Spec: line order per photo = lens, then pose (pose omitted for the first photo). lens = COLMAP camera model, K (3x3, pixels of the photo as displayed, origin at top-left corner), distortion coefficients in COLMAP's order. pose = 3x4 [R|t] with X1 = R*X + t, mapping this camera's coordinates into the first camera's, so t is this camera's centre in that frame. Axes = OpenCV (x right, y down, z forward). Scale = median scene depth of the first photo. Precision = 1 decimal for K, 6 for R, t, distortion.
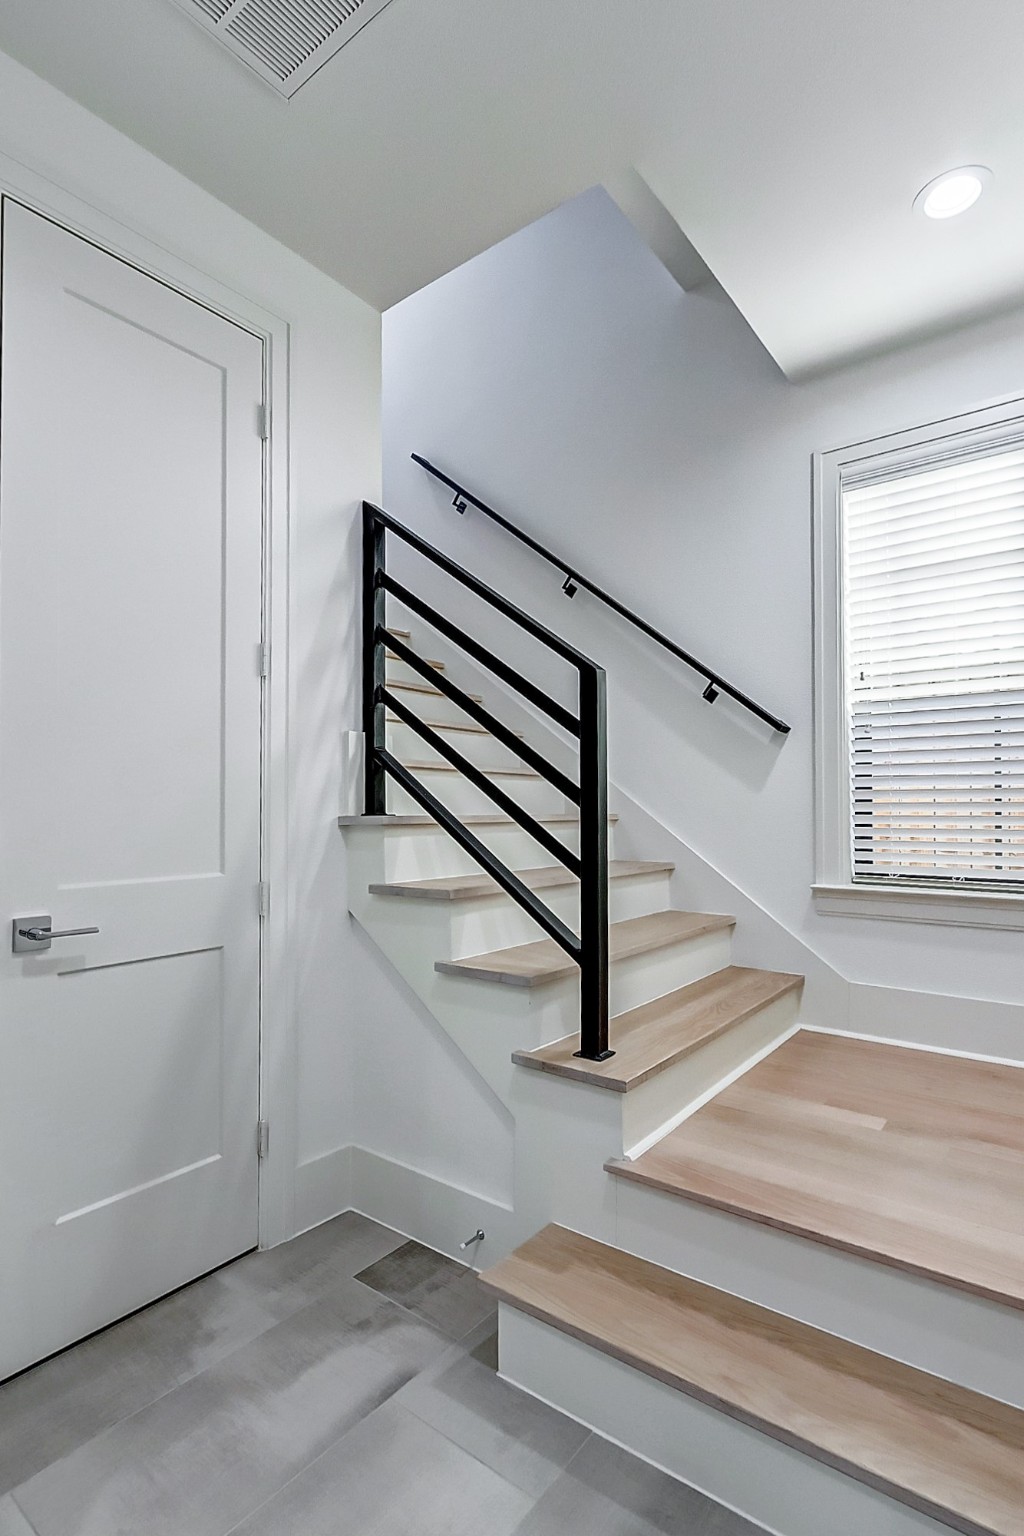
lens RADIAL K [[749.1, 0, 520.7], [0, 749.1, 780.4], [0, 0, 1]] dist [-0.003712, -0.000675]
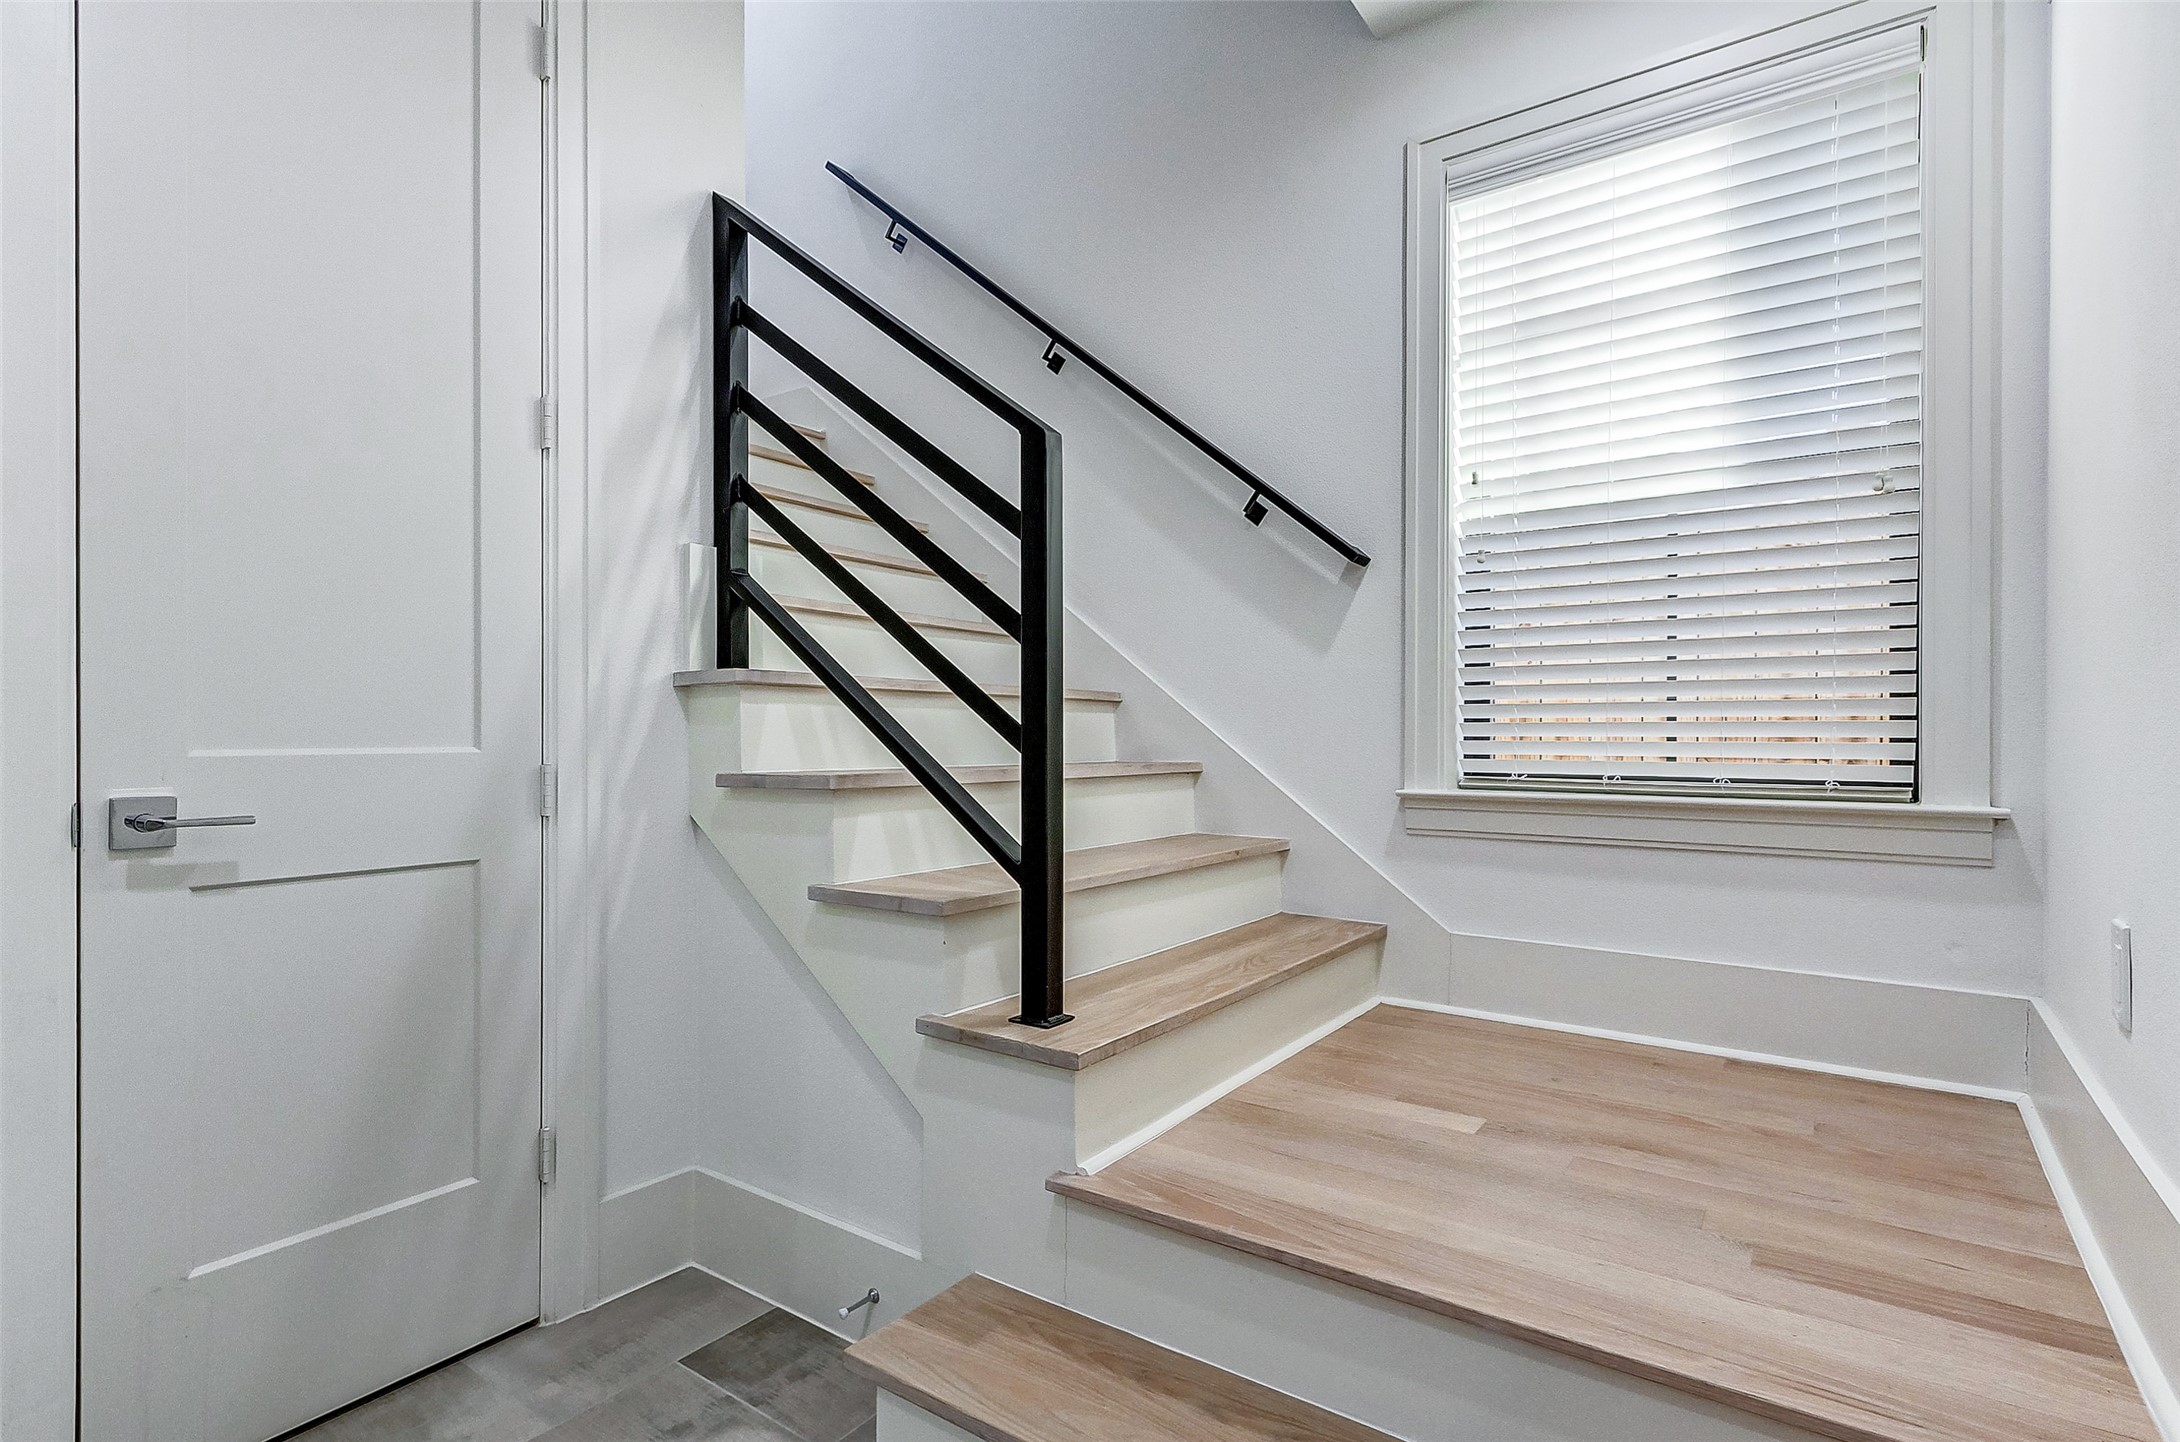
lens RADIAL K [[1053.3, 0, 1081.5], [0, 1053.3, 730.5], [0, 0, 1]] dist [0.002600, 0.001191]
pose [[0.999821, 0.003590, 0.018597, 0.106051], [-0.003867, 0.999882, 0.014847, 0.090296], [-0.018541, -0.014916, 0.999717, 0.071217]]
